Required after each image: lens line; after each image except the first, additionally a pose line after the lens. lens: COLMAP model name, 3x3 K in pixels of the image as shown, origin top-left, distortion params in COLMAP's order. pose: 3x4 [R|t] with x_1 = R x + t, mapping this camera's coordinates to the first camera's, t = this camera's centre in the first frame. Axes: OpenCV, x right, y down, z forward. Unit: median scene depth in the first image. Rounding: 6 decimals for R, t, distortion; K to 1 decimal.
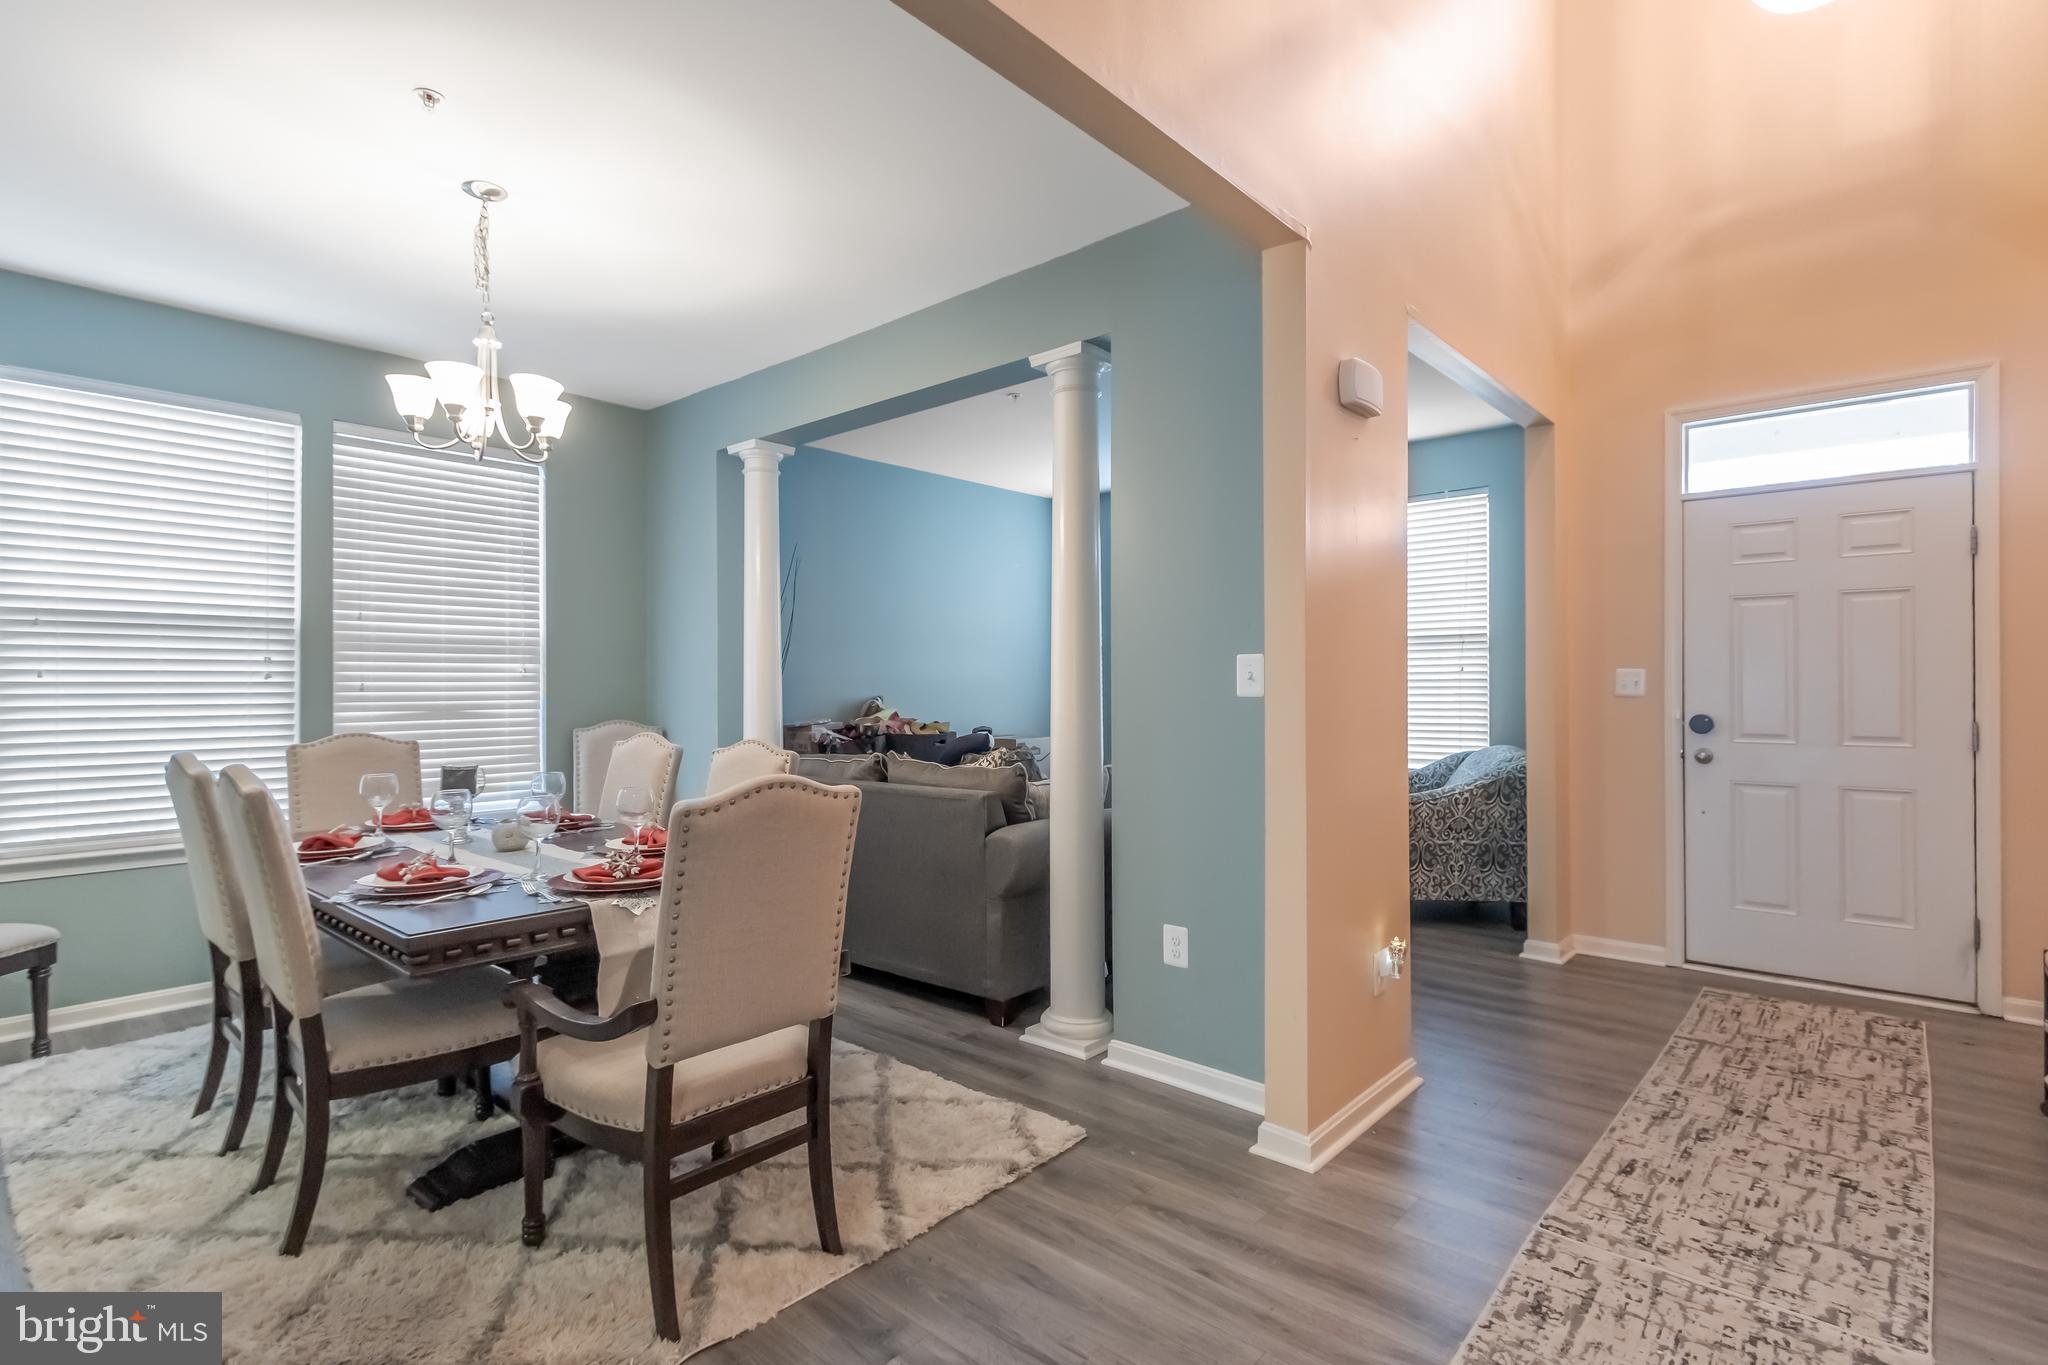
lens RADIAL K [[972.9, 0, 1010.1], [0, 972.9, 686.1], [0, 0, 1]] dist [0.003019, -0.001755]
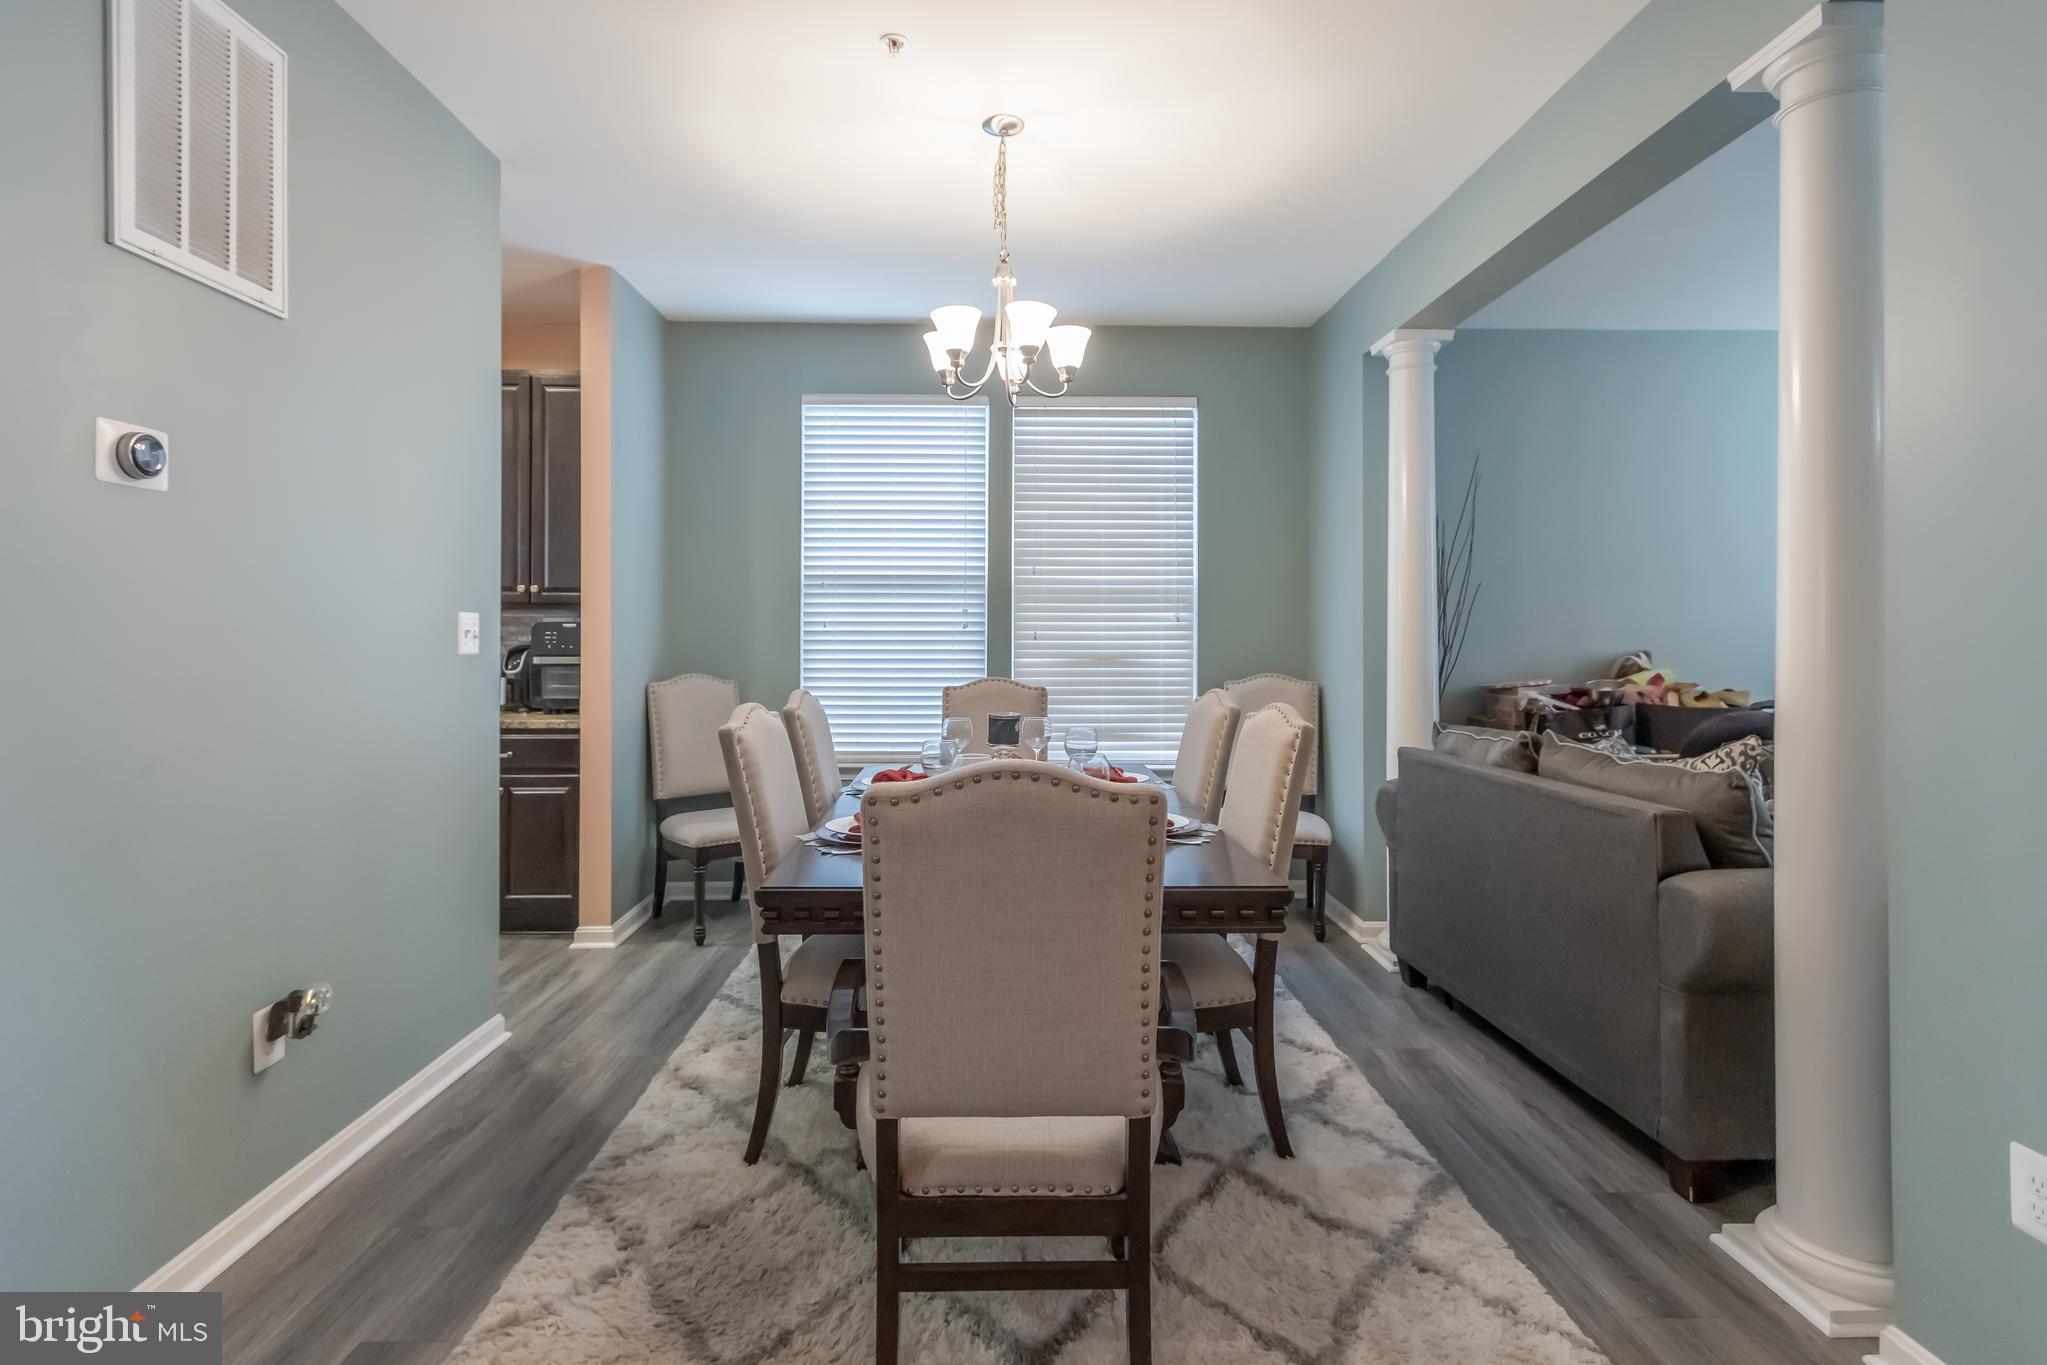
lens RADIAL K [[972.4, 0, 1085.8], [0, 972.4, 628.7], [0, 0, 1]] dist [0.003019, -0.001755]
pose [[0.683593, -0.001931, -0.729861, 0.176267], [-0.004296, 0.999969, -0.006668, 0.000235], [0.729851, 0.007694, 0.683563, 0.309795]]
